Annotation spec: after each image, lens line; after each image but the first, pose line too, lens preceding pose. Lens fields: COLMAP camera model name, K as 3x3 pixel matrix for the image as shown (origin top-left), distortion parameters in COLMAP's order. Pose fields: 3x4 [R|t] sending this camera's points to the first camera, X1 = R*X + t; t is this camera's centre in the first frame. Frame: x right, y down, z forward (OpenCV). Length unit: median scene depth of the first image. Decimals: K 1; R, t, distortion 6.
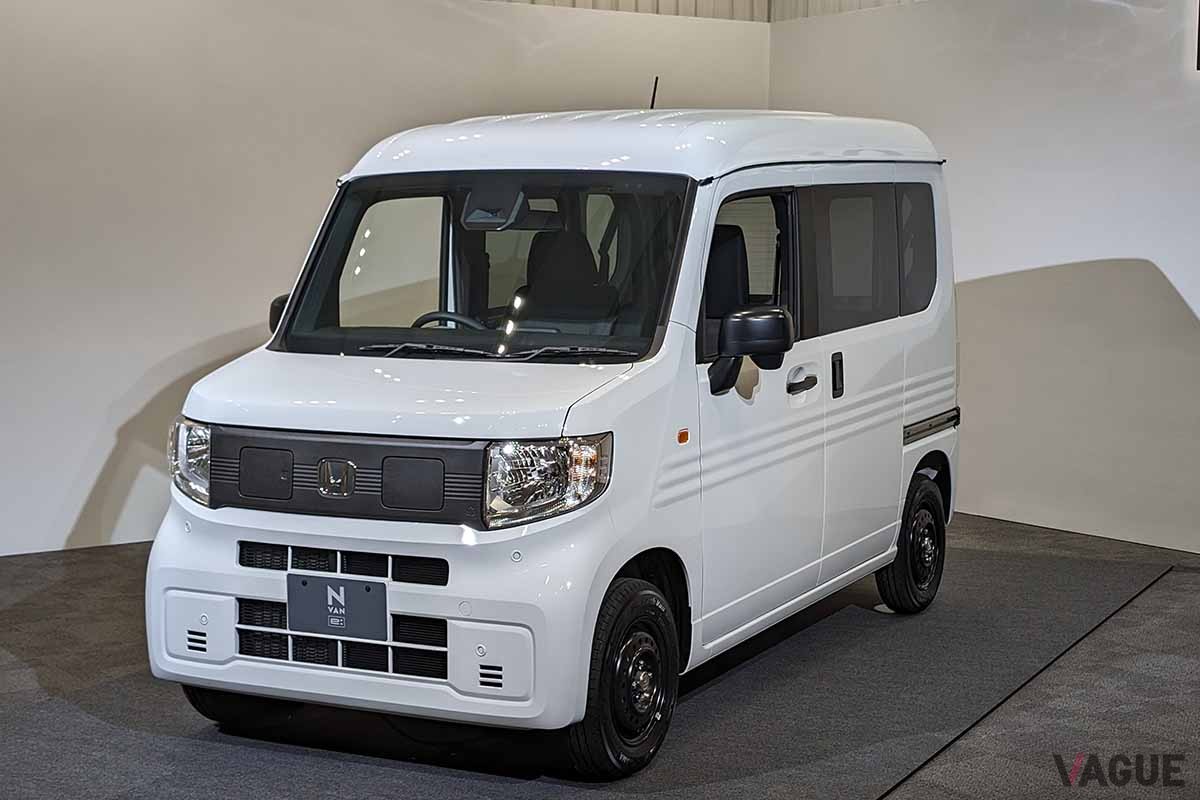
lens RADIAL K [[2014.1, 0, 598.4], [0, 2014.1, 411.6], [0, 0, 1]] dist [-0.007932, 0.000000]
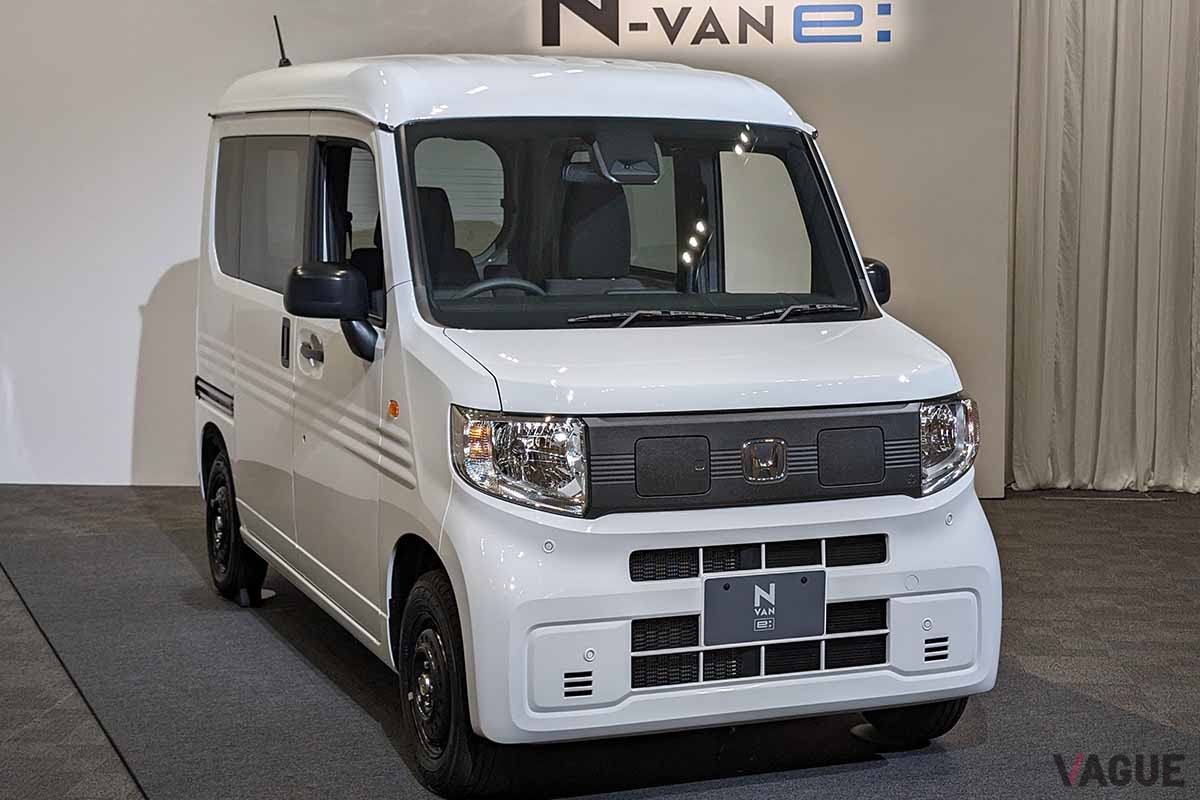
lens RADIAL K [[2014.1, 0, 603.8], [0, 2014.1, 405.2], [0, 0, 1]] dist [-0.007932, 0.000000]
pose [[0.642872, -0.072821, 0.762504, -0.843861], [0.070141, 0.996885, 0.036069, -0.027584], [-0.762756, 0.030295, 0.645977, 0.488838]]
